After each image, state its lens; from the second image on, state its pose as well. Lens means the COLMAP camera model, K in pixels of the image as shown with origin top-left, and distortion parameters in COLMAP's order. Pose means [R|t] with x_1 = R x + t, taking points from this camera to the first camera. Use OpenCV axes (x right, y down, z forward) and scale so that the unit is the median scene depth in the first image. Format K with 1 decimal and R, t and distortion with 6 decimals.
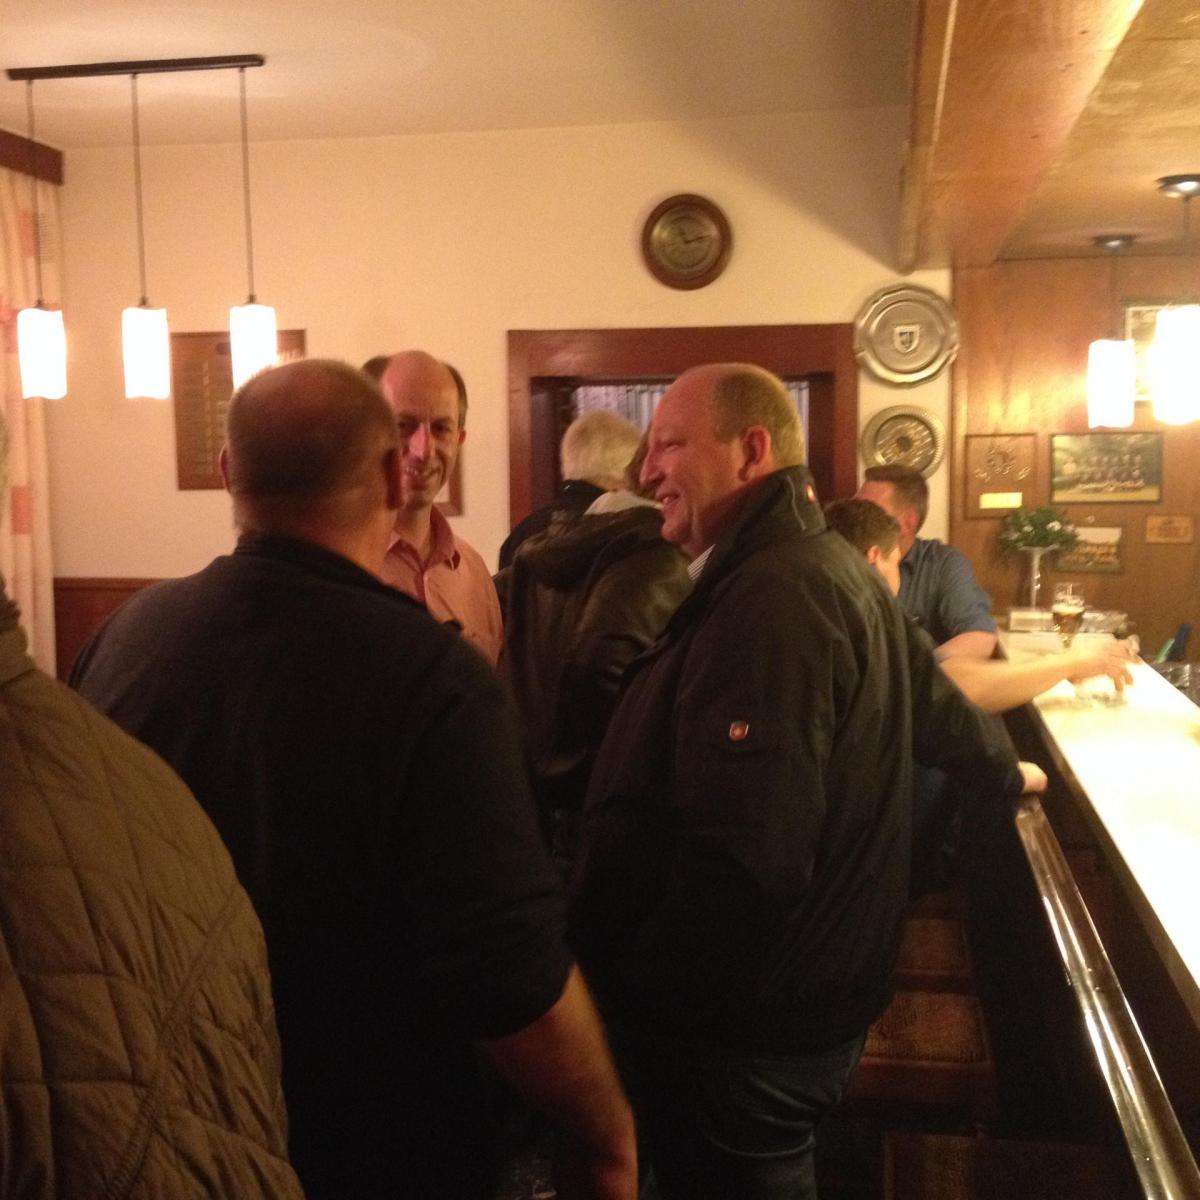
lens RADIAL K [[1510.9, 0, 597.4], [0, 1510.9, 605.9], [0, 0, 1]] dist [0.141984, -0.392295]
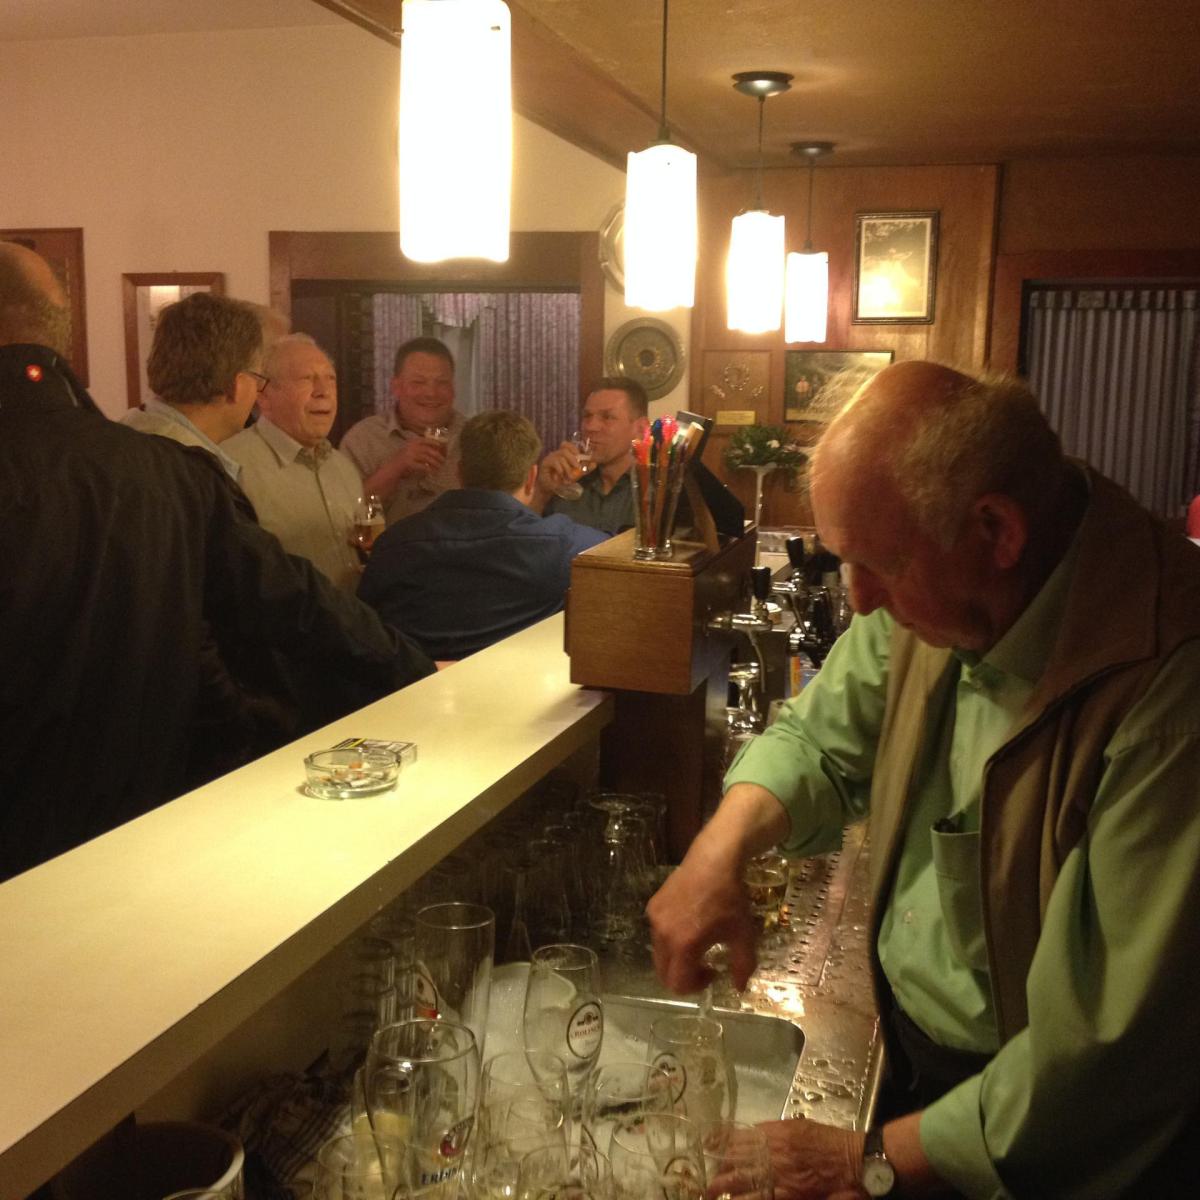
lens RADIAL K [[1489.8, 0, 593.1], [0, 1489.8, 610.0], [0, 0, 1]] dist [0.157280, -0.379974]
pose [[0.994698, 0.041707, -0.094000, 0.271201], [-0.036537, 0.997758, 0.056069, 0.004680], [0.096127, -0.052337, 0.993992, 0.017519]]
